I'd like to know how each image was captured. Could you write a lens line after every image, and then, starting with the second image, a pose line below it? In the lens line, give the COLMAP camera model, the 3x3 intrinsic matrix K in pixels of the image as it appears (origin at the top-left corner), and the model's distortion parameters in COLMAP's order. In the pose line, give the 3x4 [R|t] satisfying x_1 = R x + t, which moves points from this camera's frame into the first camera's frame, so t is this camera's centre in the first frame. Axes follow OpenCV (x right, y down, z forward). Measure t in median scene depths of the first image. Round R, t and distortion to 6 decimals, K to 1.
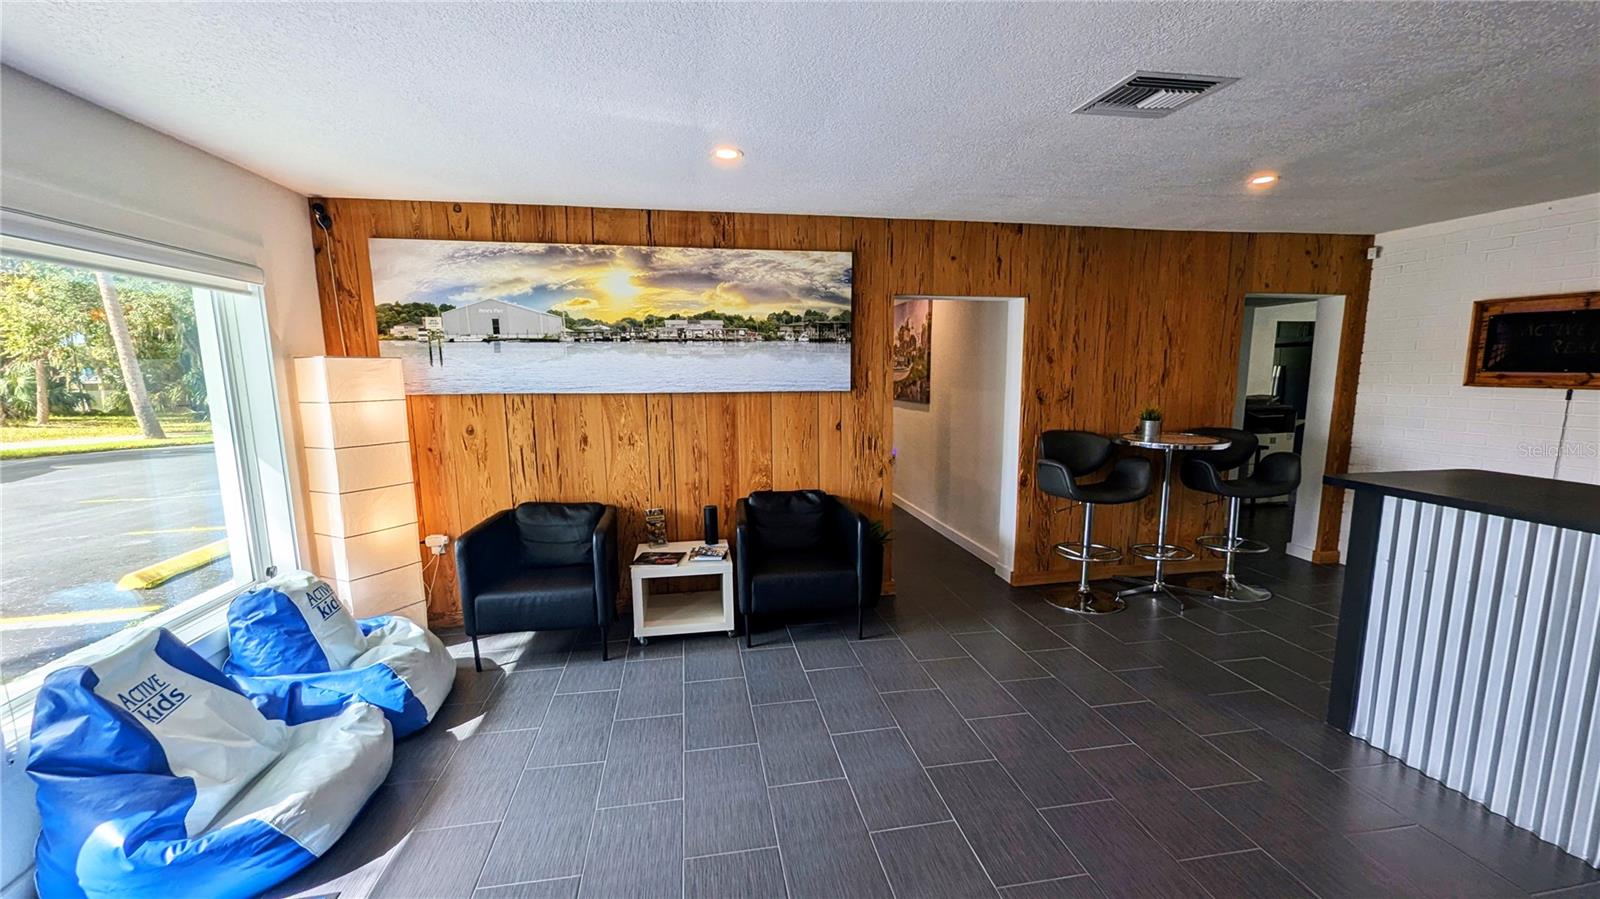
lens RADIAL K [[646.3, 0, 823.4], [0, 646.3, 470.4], [0, 0, 1]] dist [0.002024, -0.000054]
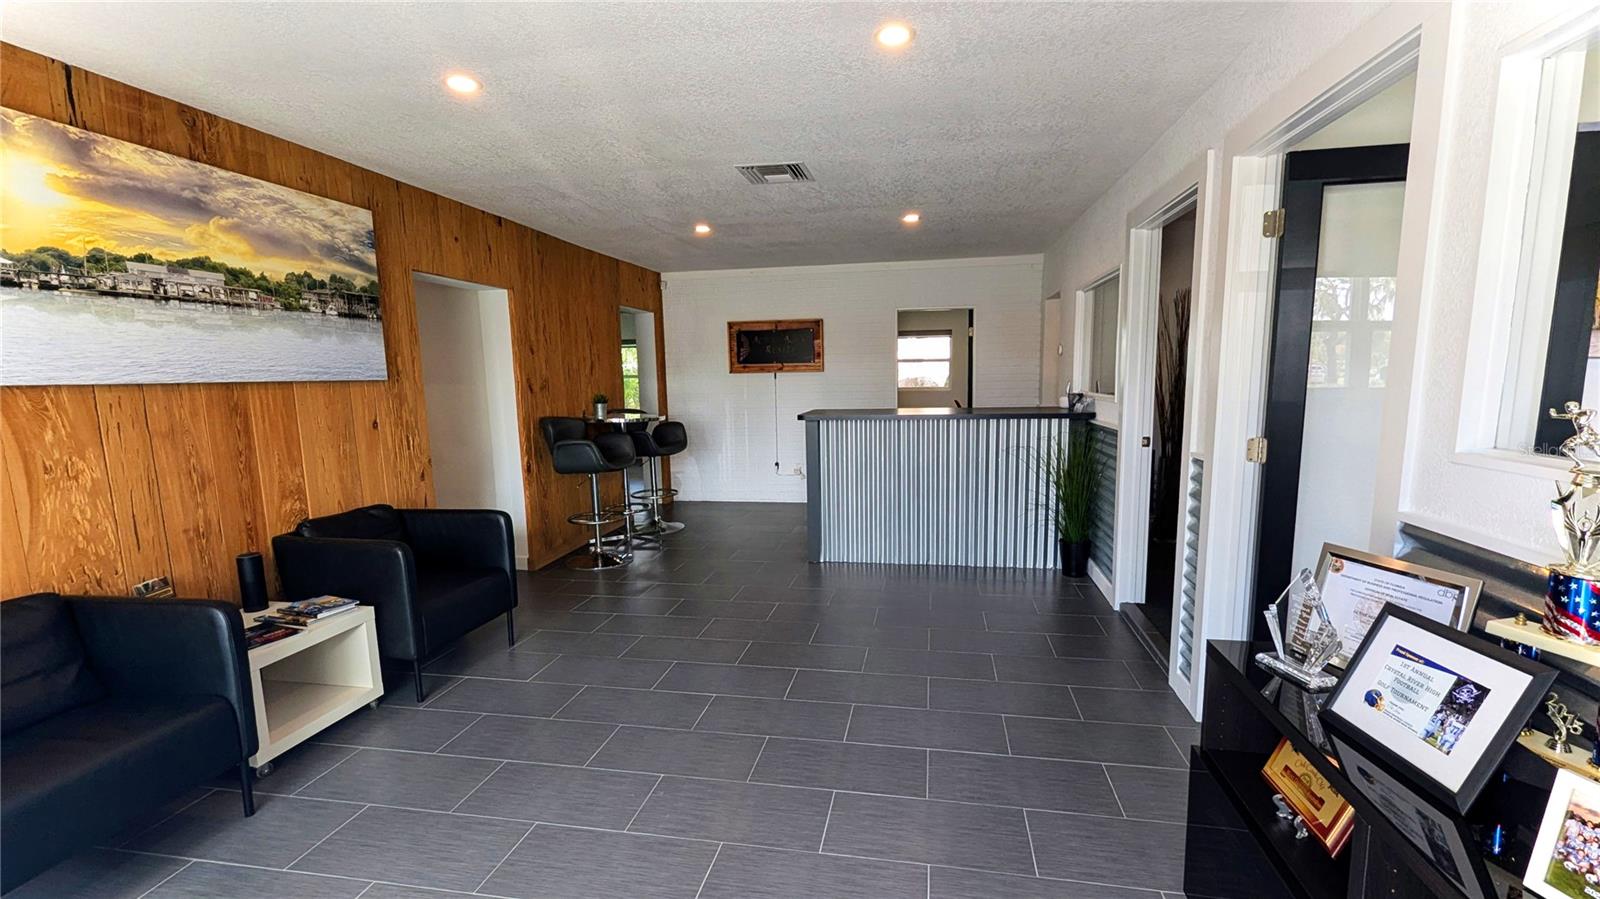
lens RADIAL K [[660.3, 0, 807.3], [0, 660.3, 468.6], [0, 0, 1]] dist [0.001676, -0.002175]
pose [[0.383087, -0.136816, 0.913524, -0.566687], [0.164387, 0.983281, 0.078327, 0.010342], [-0.908967, 0.120165, 0.399173, 0.203590]]
